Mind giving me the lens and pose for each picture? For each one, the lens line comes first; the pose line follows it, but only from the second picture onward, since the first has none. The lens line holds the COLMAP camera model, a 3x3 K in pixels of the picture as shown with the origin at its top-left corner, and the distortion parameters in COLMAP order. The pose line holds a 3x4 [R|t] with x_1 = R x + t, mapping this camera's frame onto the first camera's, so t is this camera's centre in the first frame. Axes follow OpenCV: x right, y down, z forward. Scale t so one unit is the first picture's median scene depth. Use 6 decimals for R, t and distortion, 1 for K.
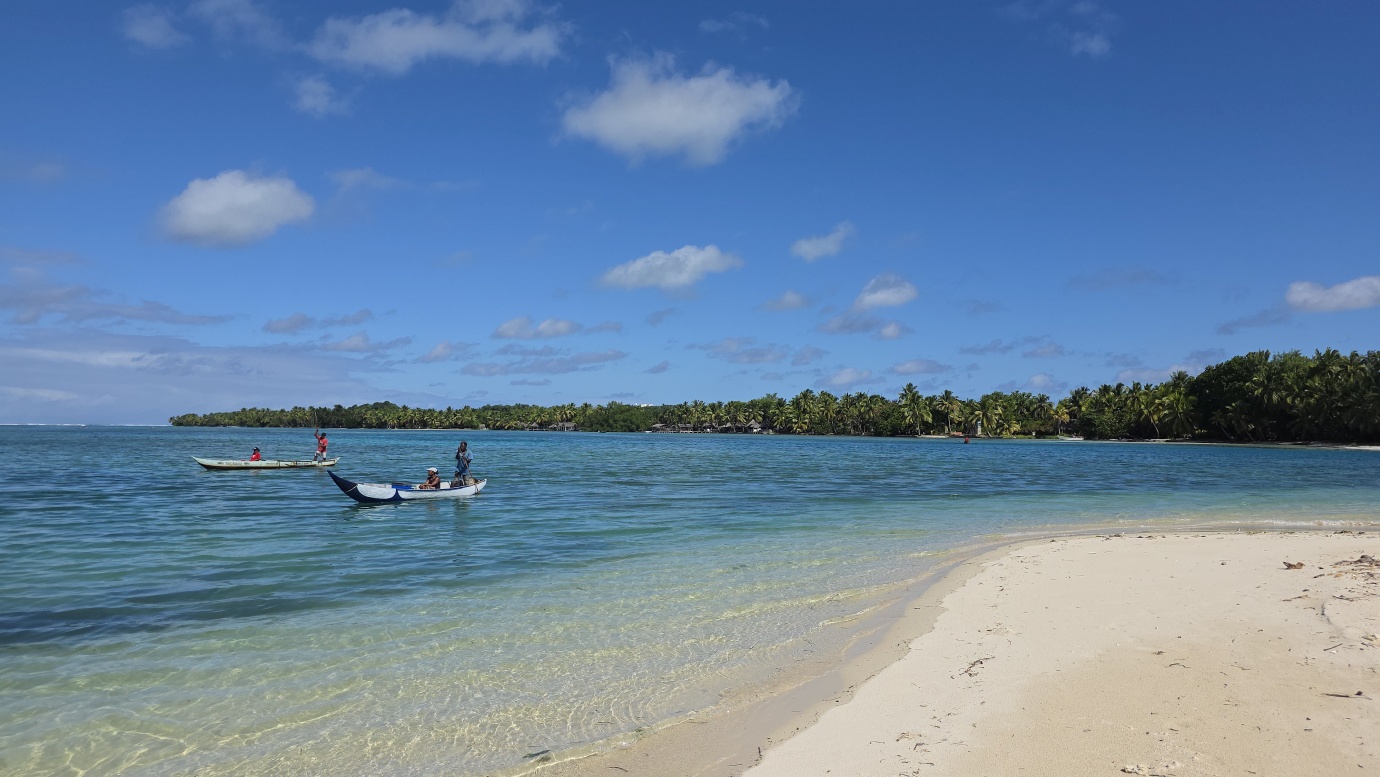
lens RADIAL K [[893.9, 0, 715.7], [0, 893.9, 391.8], [0, 0, 1]] dist [0.007755, -0.014543]
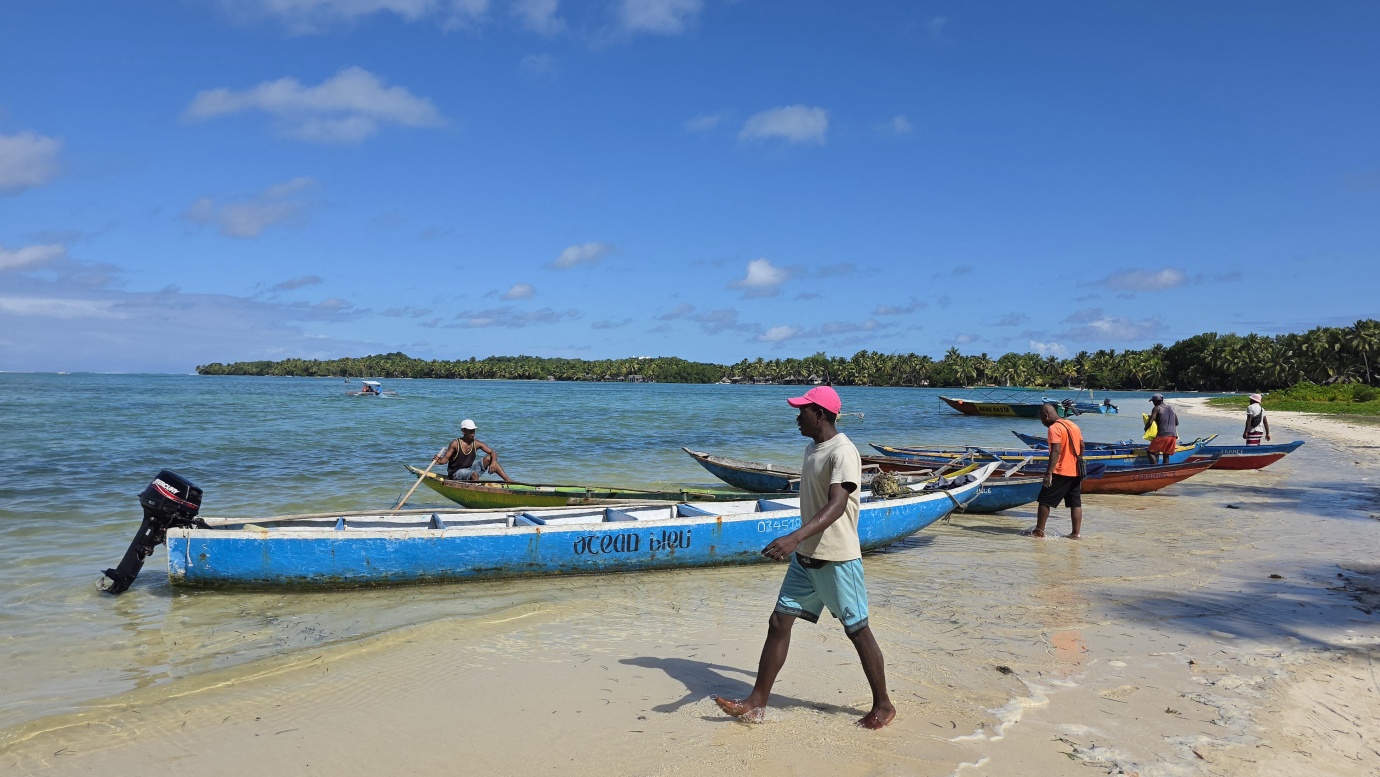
lens RADIAL K [[1074.2, 0, 664.2], [0, 1074.2, 390.5], [0, 0, 1]] dist [0.094129, -0.071990]
pose [[0.998145, 0.006163, 0.060571, -0.272743], [-0.009158, 0.998742, 0.049293, -0.018320], [-0.060192, -0.049756, 0.996946, -0.507588]]
